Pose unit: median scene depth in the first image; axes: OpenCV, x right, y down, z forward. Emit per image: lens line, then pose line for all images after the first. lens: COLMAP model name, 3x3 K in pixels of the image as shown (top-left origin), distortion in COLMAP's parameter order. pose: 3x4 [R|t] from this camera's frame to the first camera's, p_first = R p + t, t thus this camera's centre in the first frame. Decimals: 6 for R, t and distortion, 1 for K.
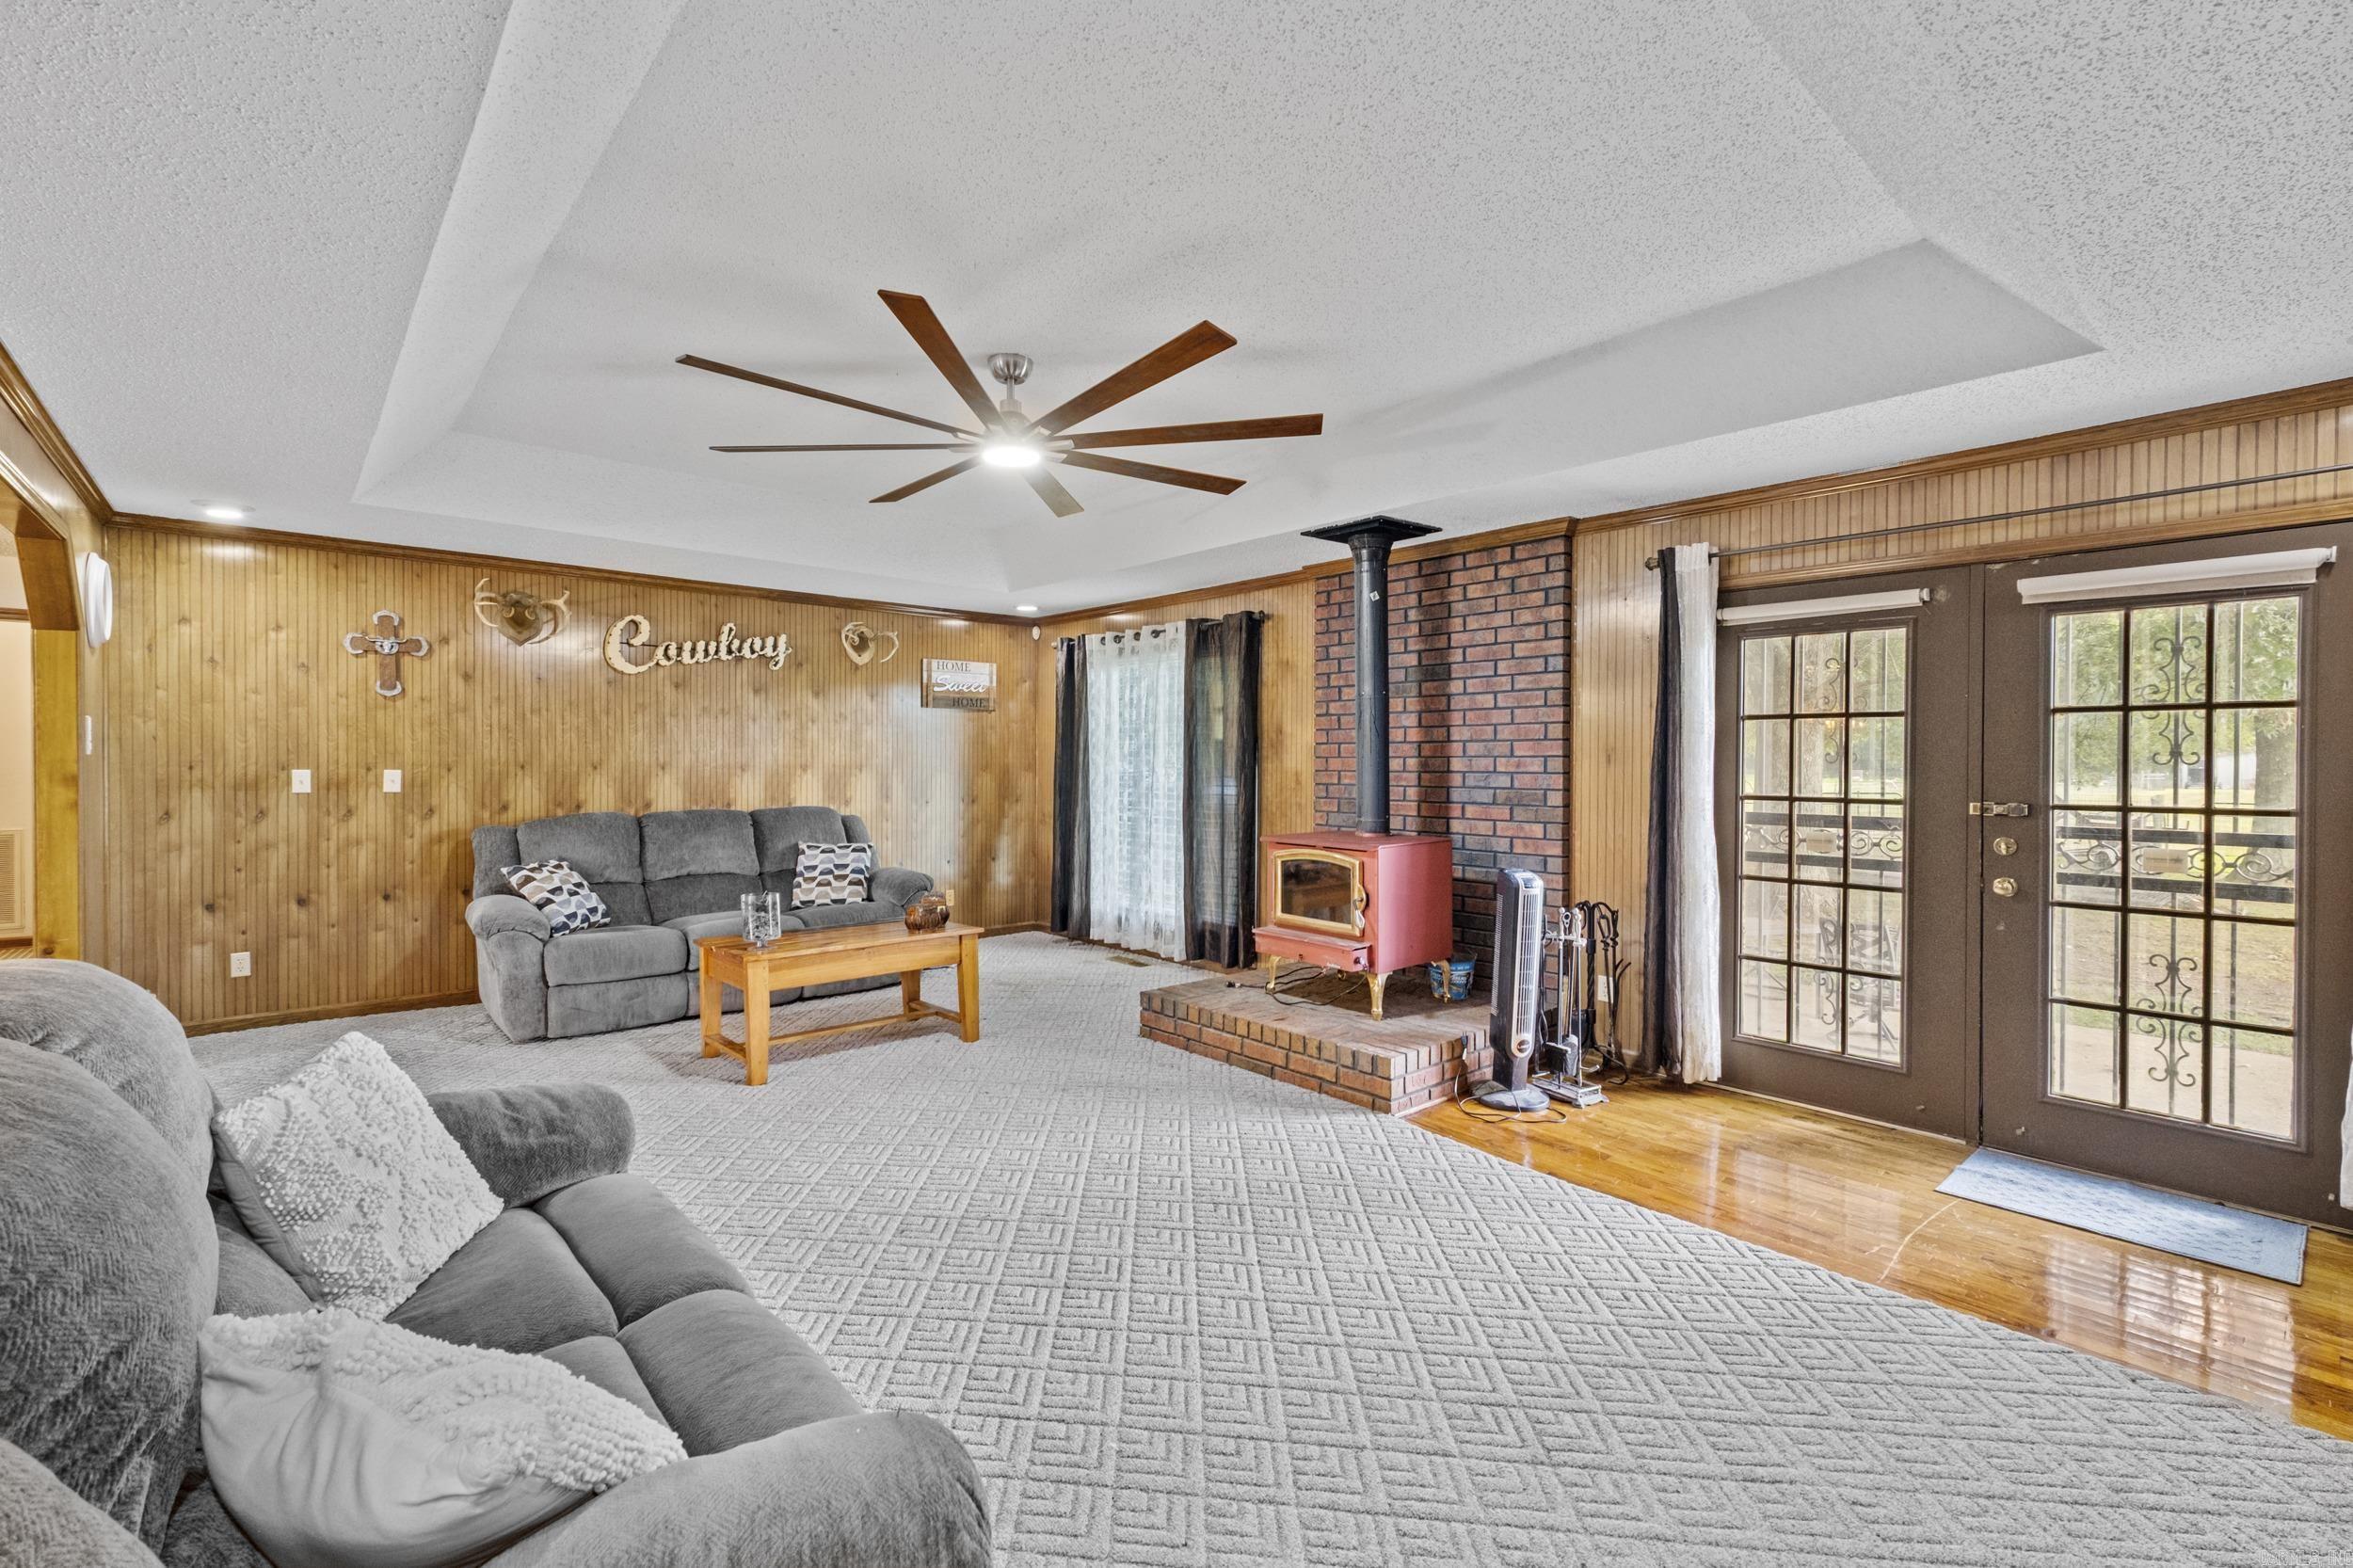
lens RADIAL K [[1012.3, 0, 1155.6], [0, 1012.3, 766.3], [0, 0, 1]] dist [0.007312, 0.000585]
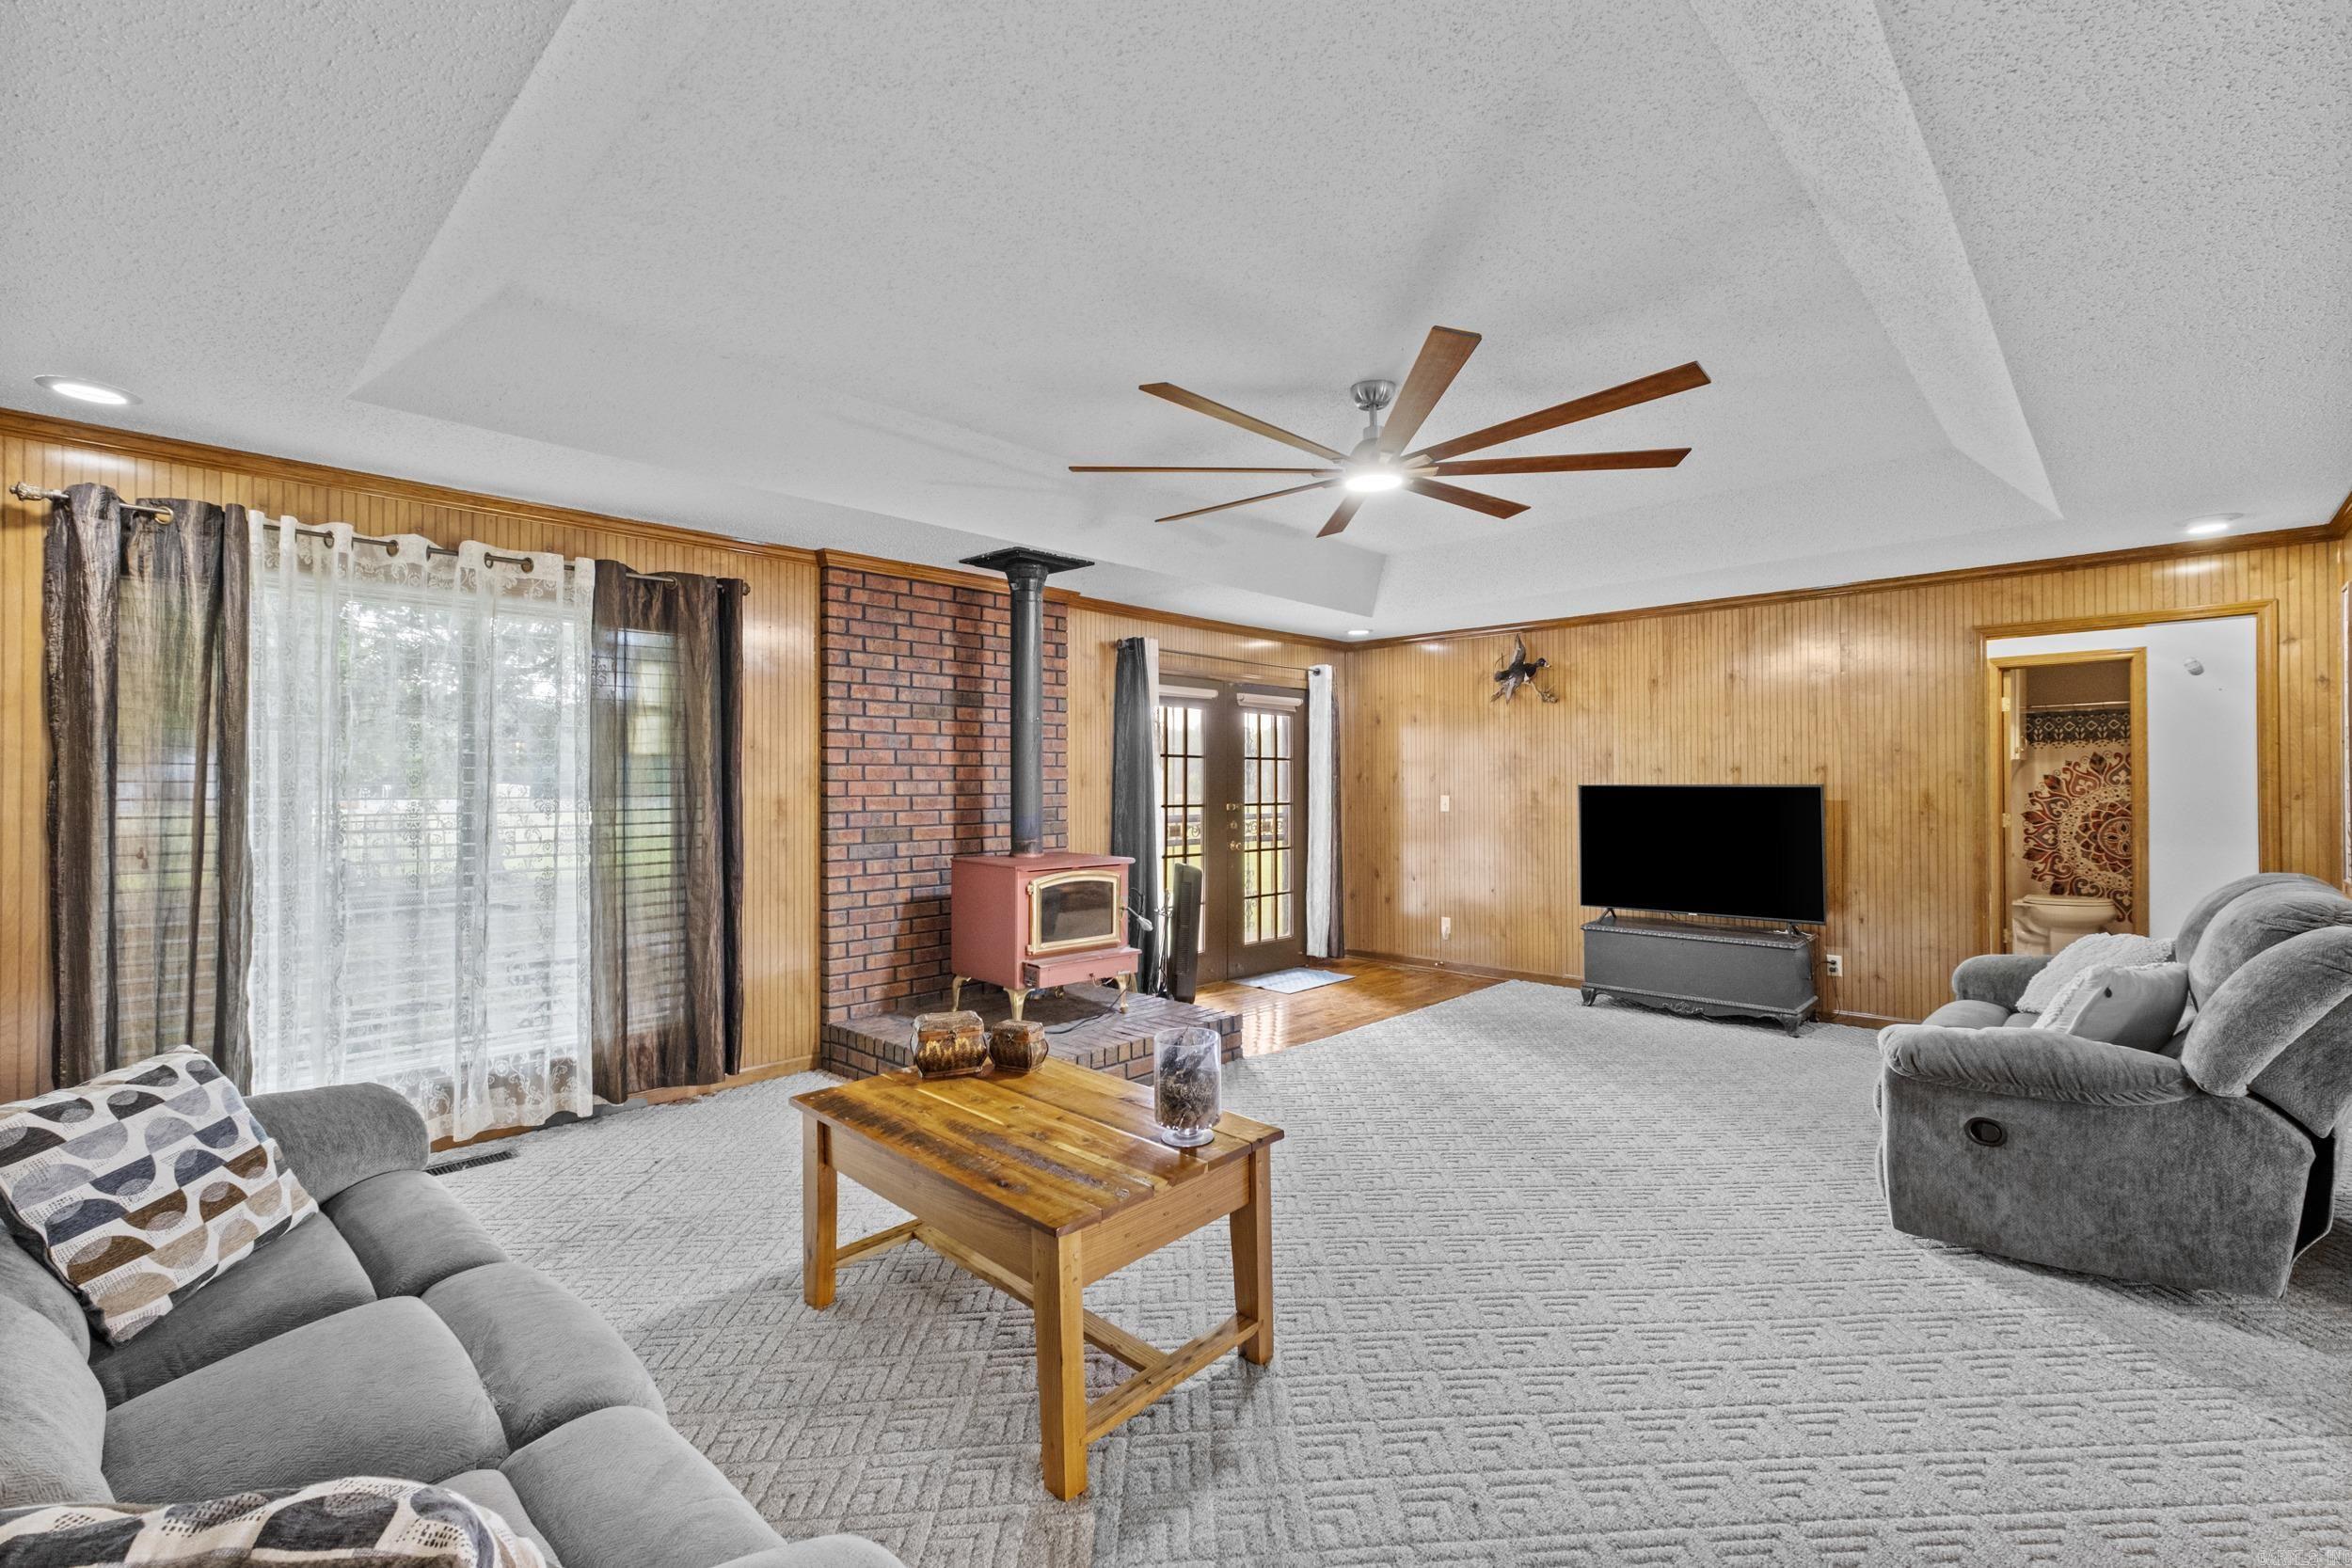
lens RADIAL K [[1011.8, 0, 1153.0], [0, 1011.8, 778.9], [0, 0, 1]] dist [0.007312, 0.000585]
pose [[-0.074431, 0.002732, 0.997222, -0.758628], [0.008695, 0.999960, -0.002090, -0.006670], [-0.997188, 0.008515, -0.074452, 0.871971]]
